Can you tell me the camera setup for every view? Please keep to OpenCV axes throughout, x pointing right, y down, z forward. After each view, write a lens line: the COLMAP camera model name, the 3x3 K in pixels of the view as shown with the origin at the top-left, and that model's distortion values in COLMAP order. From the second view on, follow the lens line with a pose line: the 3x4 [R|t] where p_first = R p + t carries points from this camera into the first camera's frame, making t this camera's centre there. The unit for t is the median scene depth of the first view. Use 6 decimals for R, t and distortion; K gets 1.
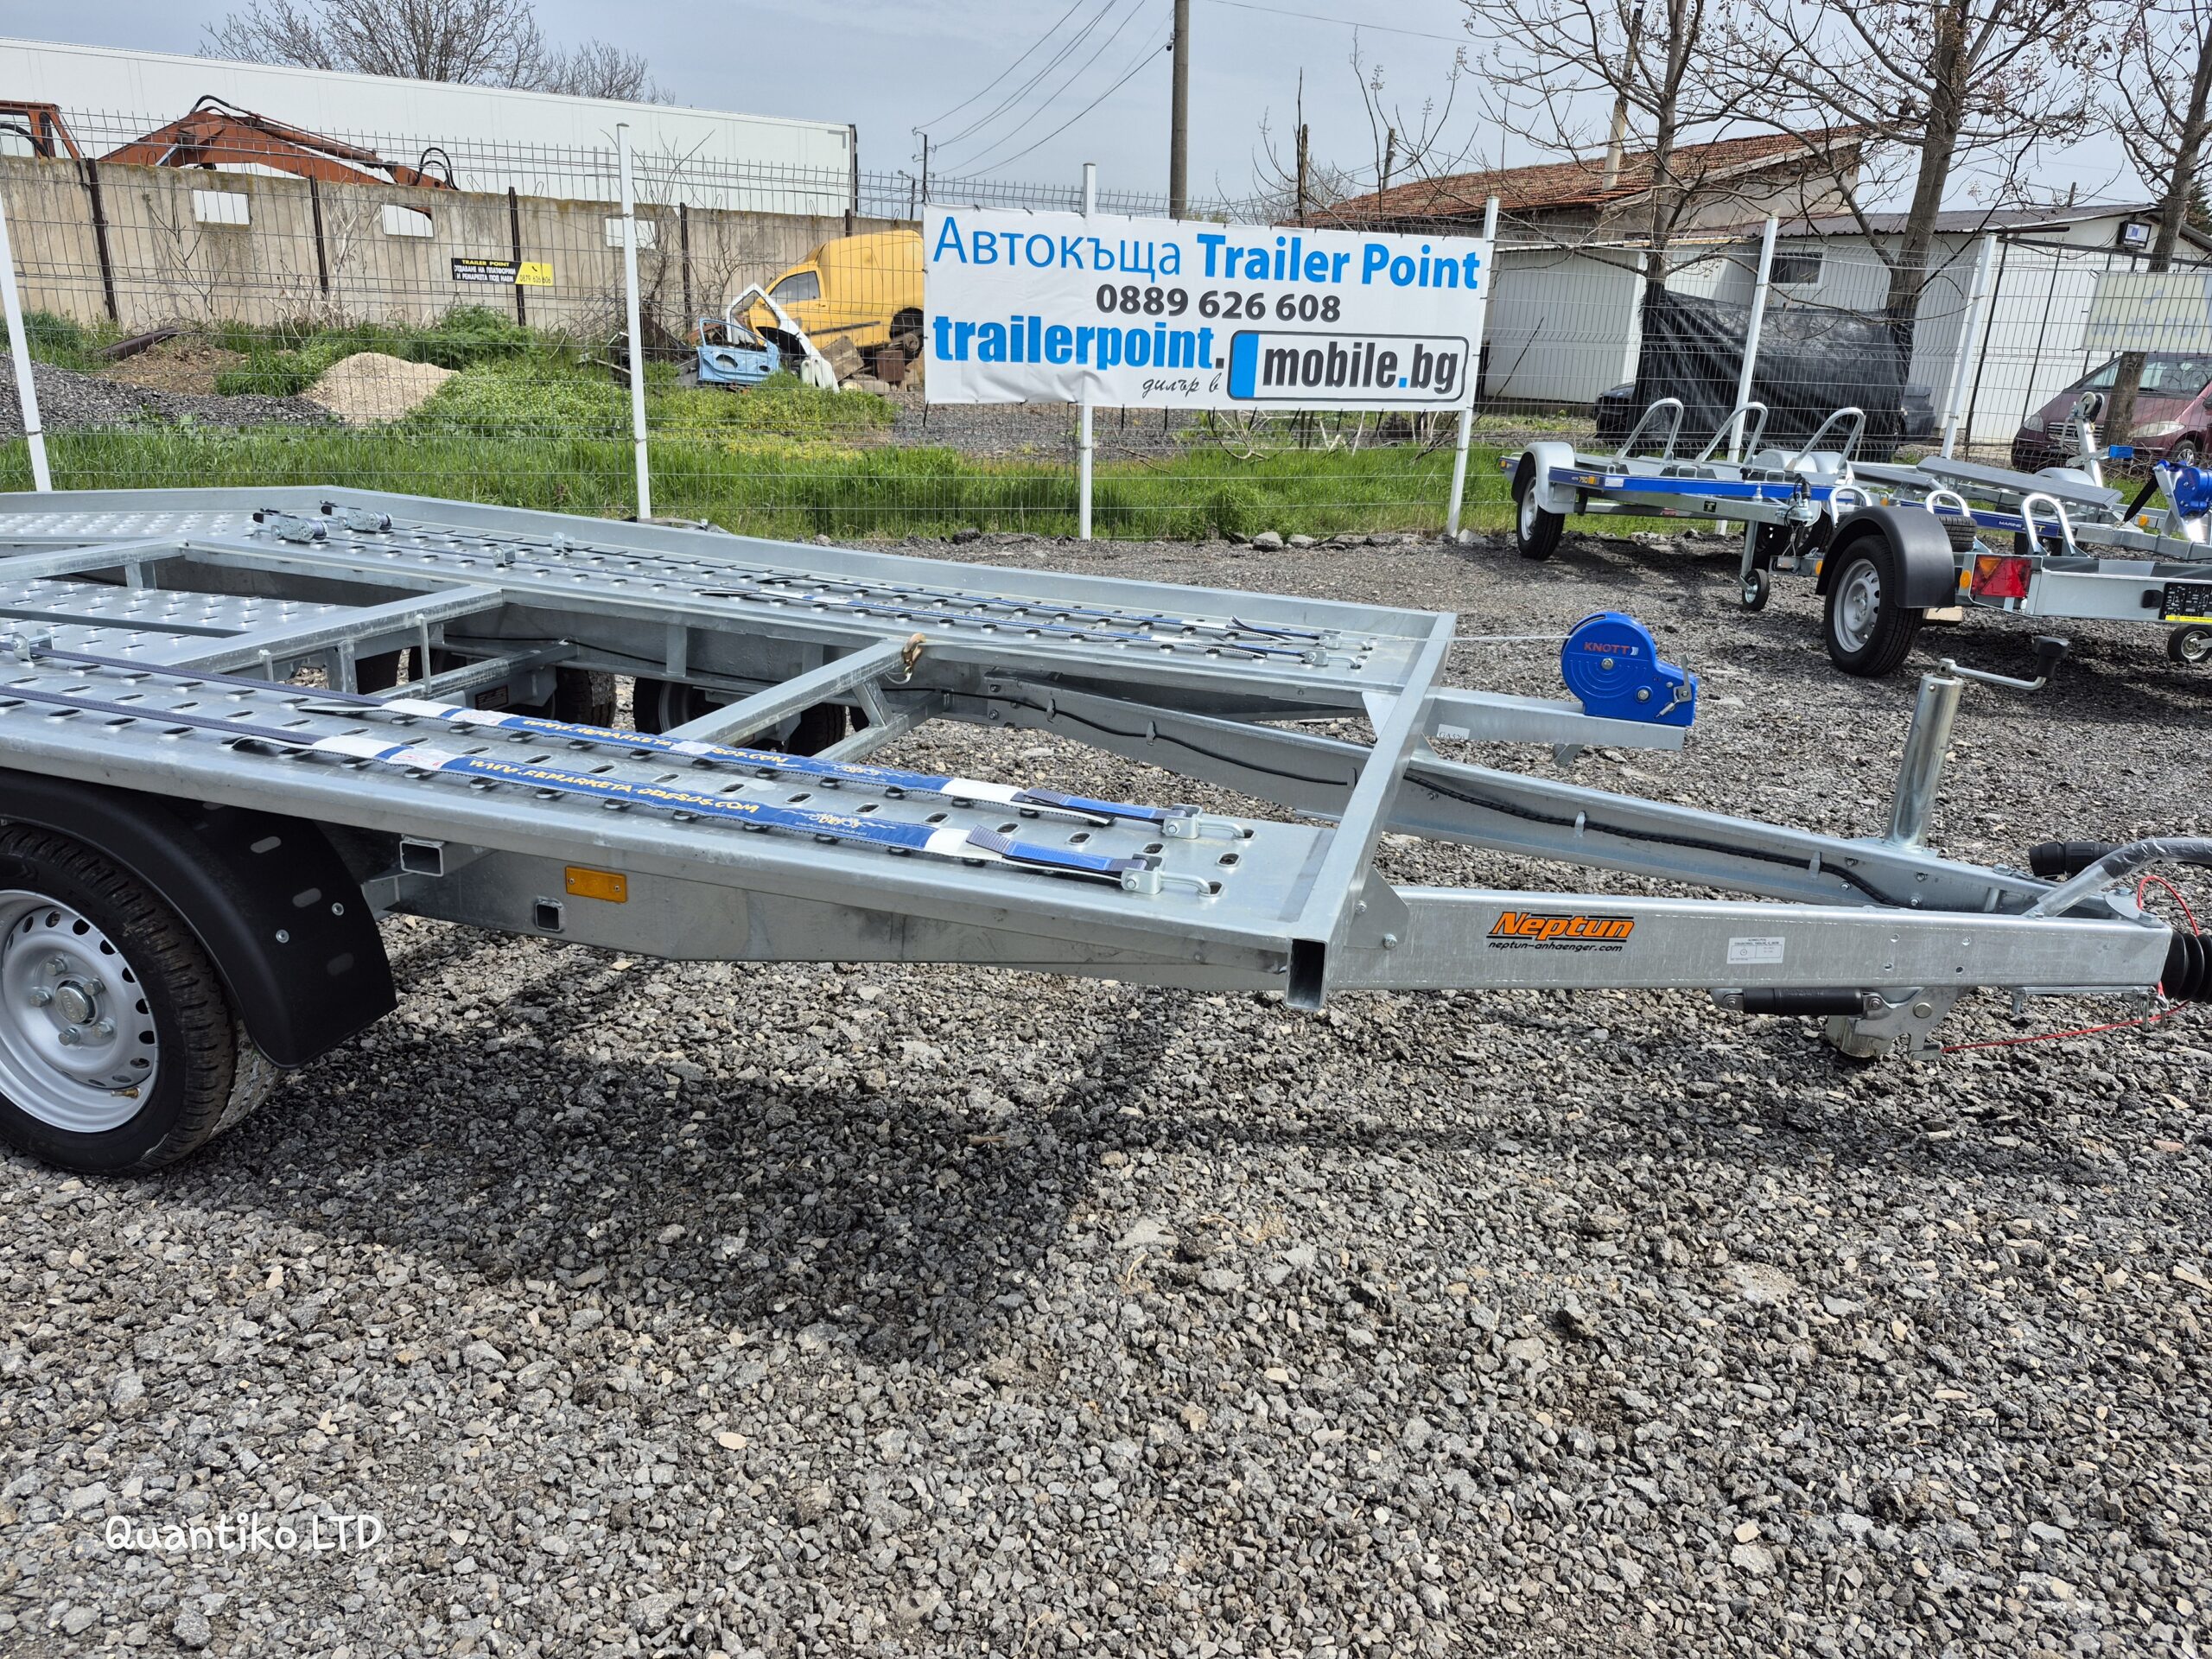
lens RADIAL K [[1556.3, 0, 1096.5], [0, 1556.3, 821.7], [0, 0, 1]] dist [0.081813, -0.006921]
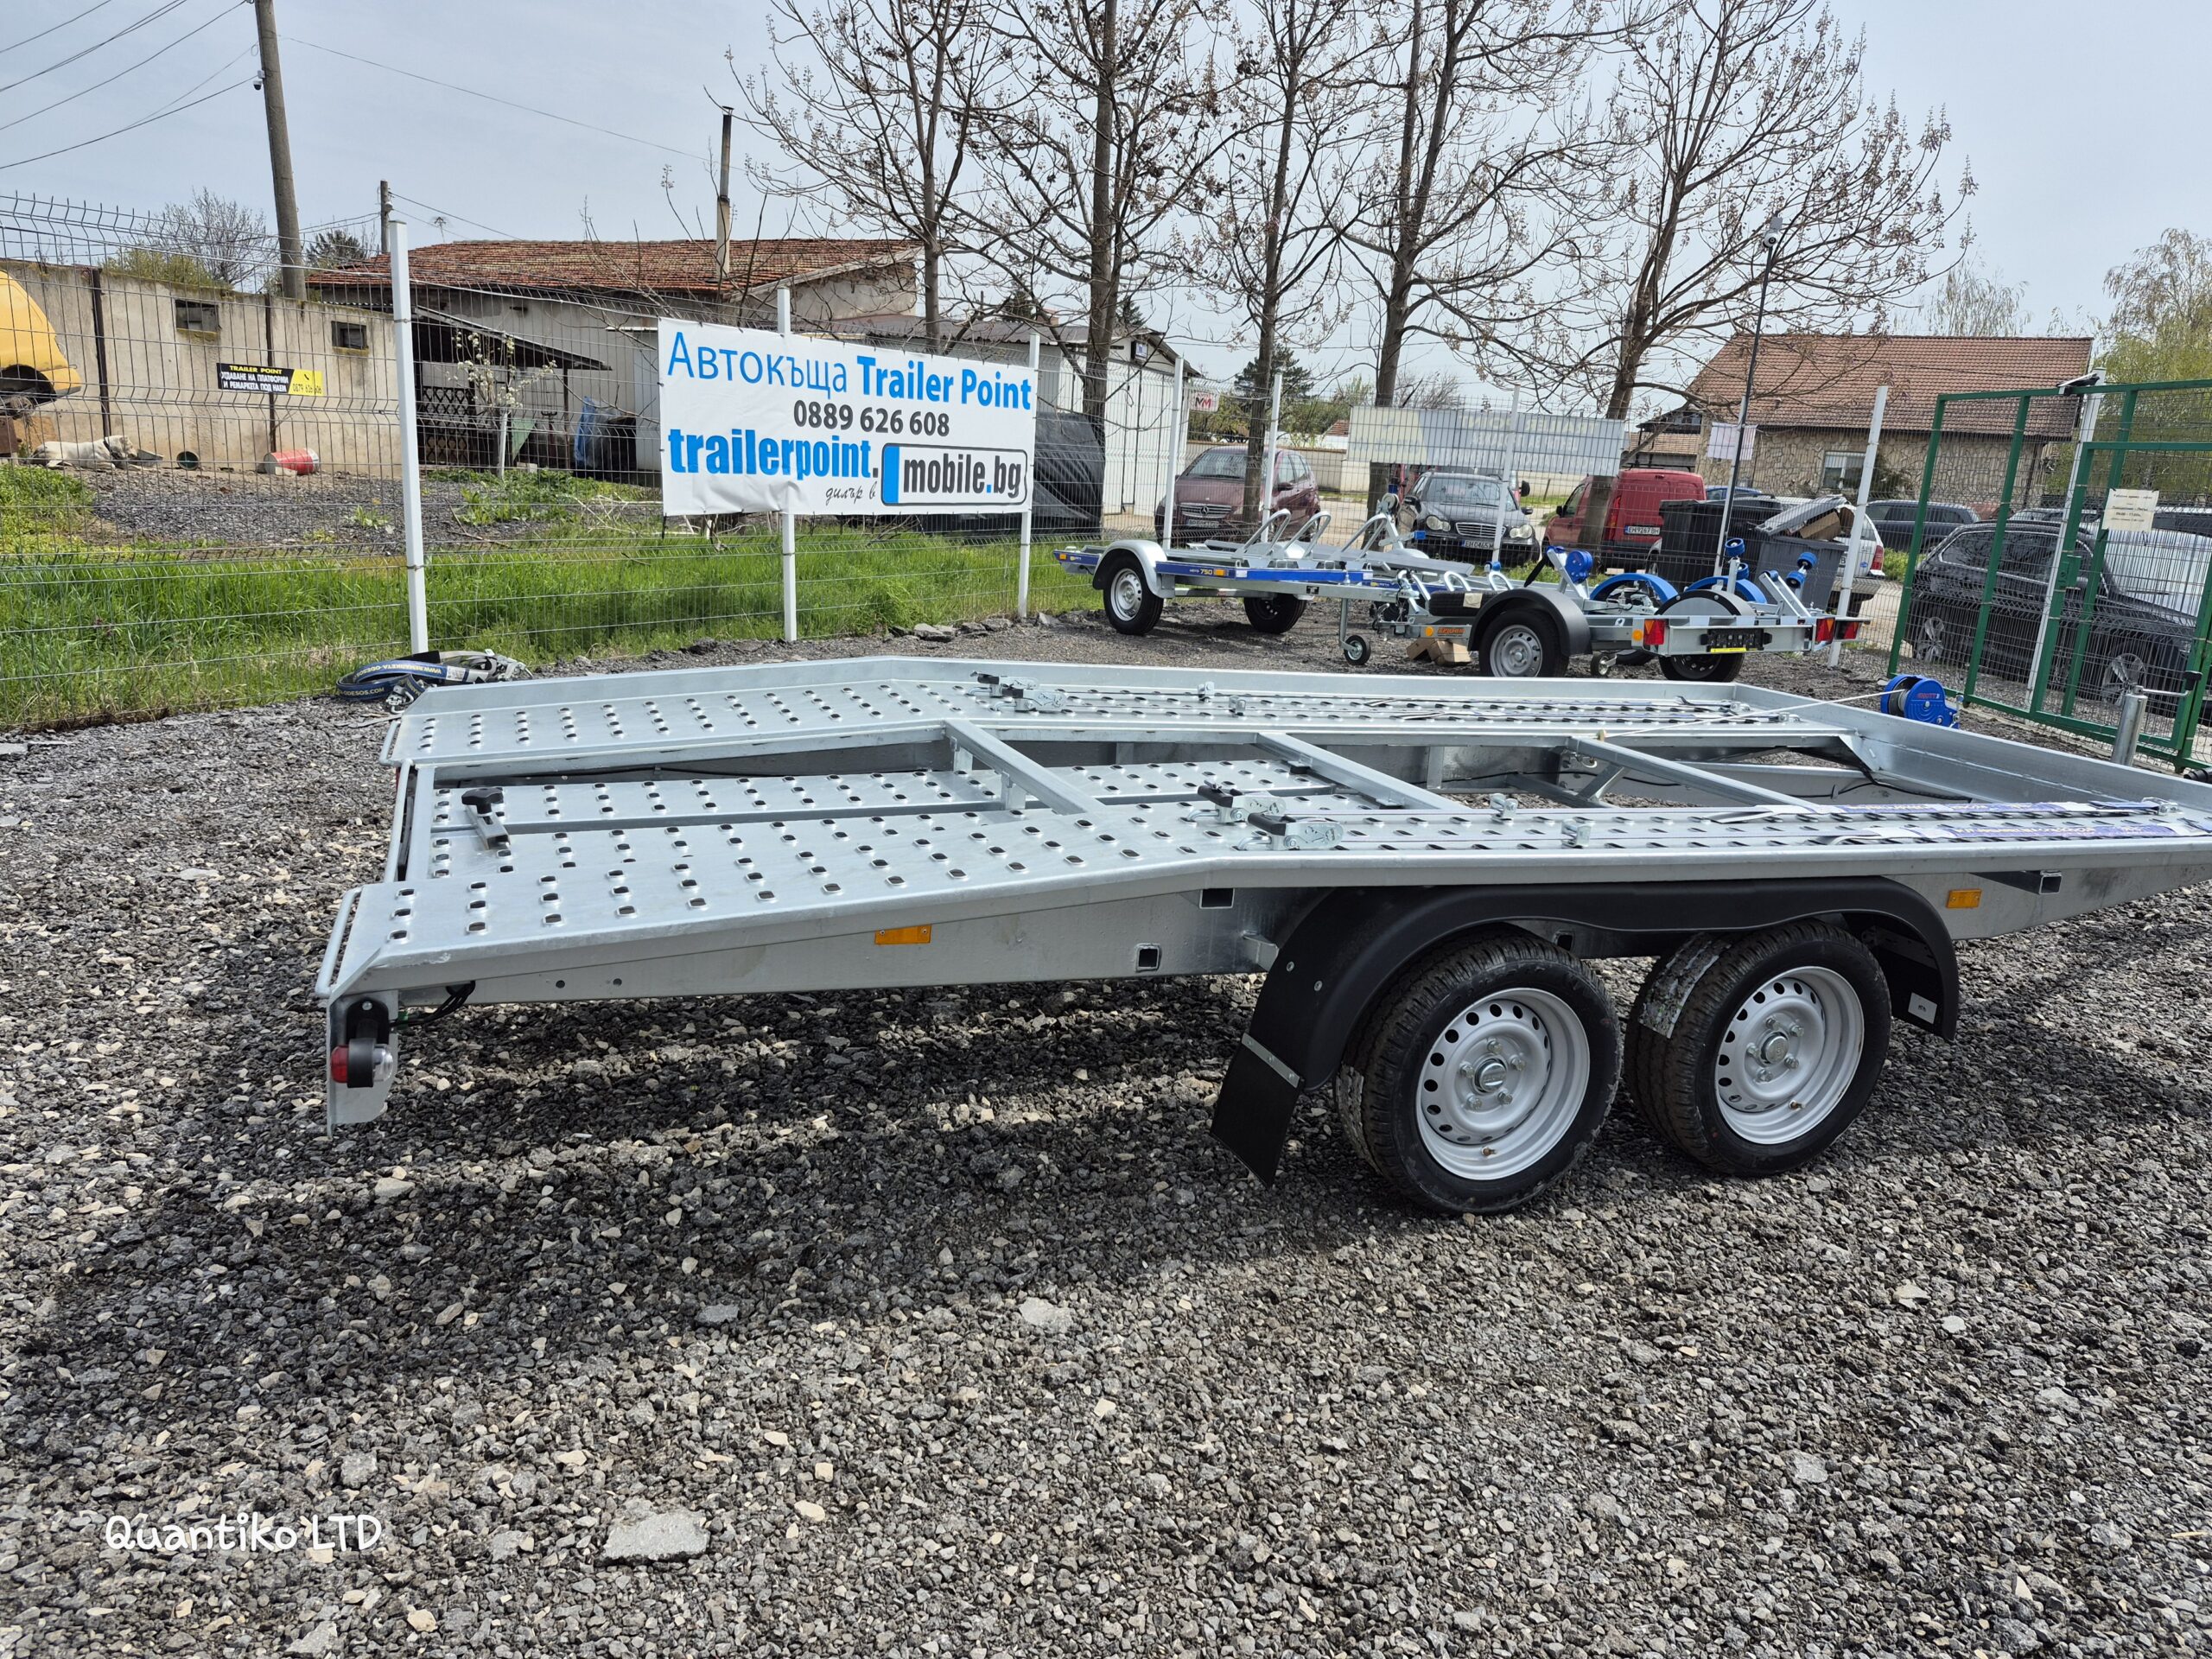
lens RADIAL K [[1556.3, 0, 1096.5], [0, 1556.3, 821.7], [0, 0, 1]] dist [0.081813, -0.006921]
pose [[0.809371, -0.129063, 0.572941, -0.452415], [0.150975, 0.988493, 0.009396, -0.043034], [-0.567561, 0.078895, 0.819542, 0.051196]]
